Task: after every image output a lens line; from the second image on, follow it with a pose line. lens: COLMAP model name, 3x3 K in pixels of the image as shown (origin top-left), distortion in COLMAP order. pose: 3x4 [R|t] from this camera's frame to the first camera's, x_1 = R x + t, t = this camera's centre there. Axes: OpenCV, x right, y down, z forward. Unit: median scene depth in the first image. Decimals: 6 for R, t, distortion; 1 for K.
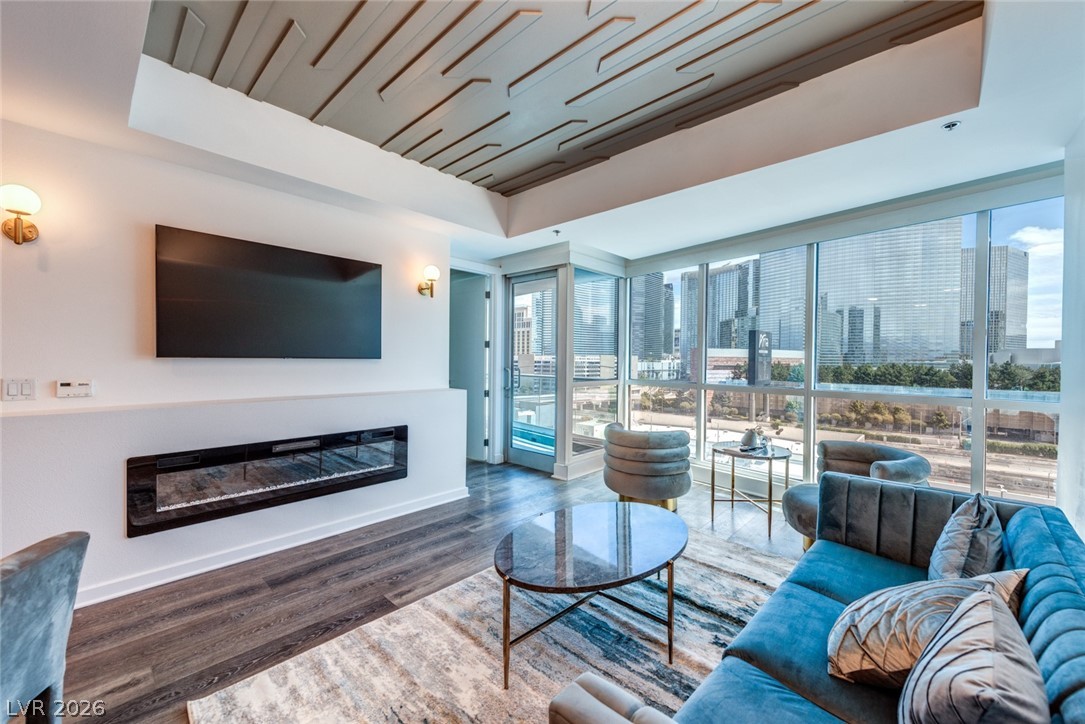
lens RADIAL K [[435.6, 0, 537.5], [0, 435.6, 362.6], [0, 0, 1]] dist [0.002284, -0.000300]
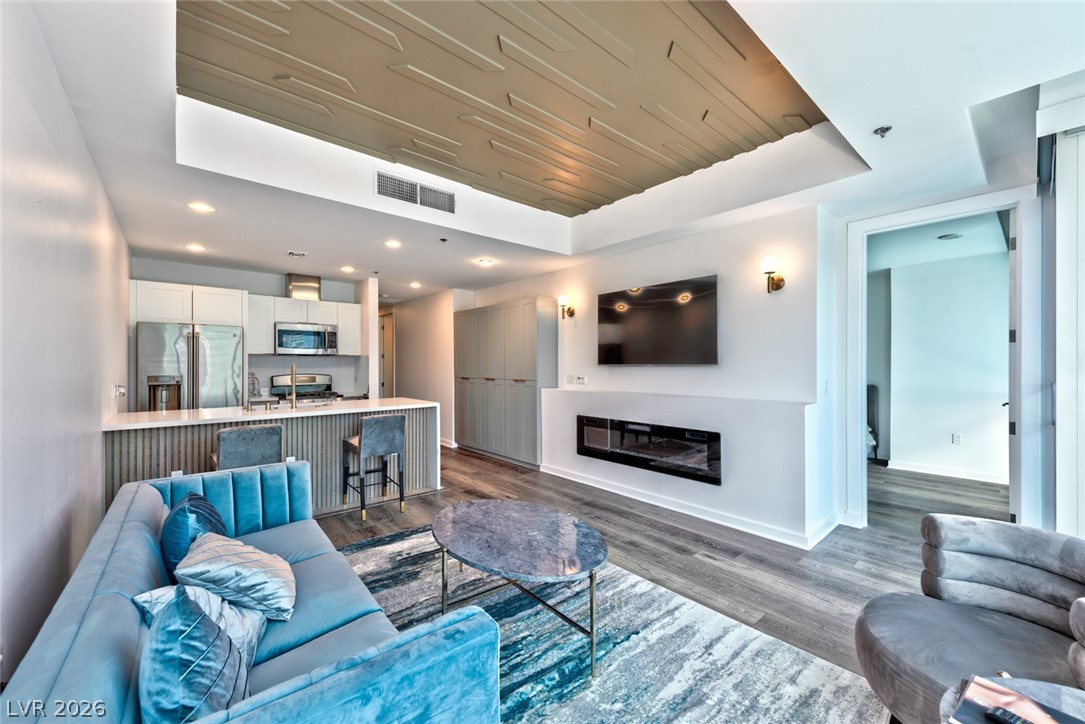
lens RADIAL K [[435.6, 0, 549.6], [0, 435.6, 364.8], [0, 0, 1]] dist [0.002284, -0.000300]
pose [[-0.129737, -0.010991, -0.991488, 0.856052], [-0.012115, 0.999881, -0.009499, 0.005699], [0.991474, 0.010780, -0.129855, 0.884993]]
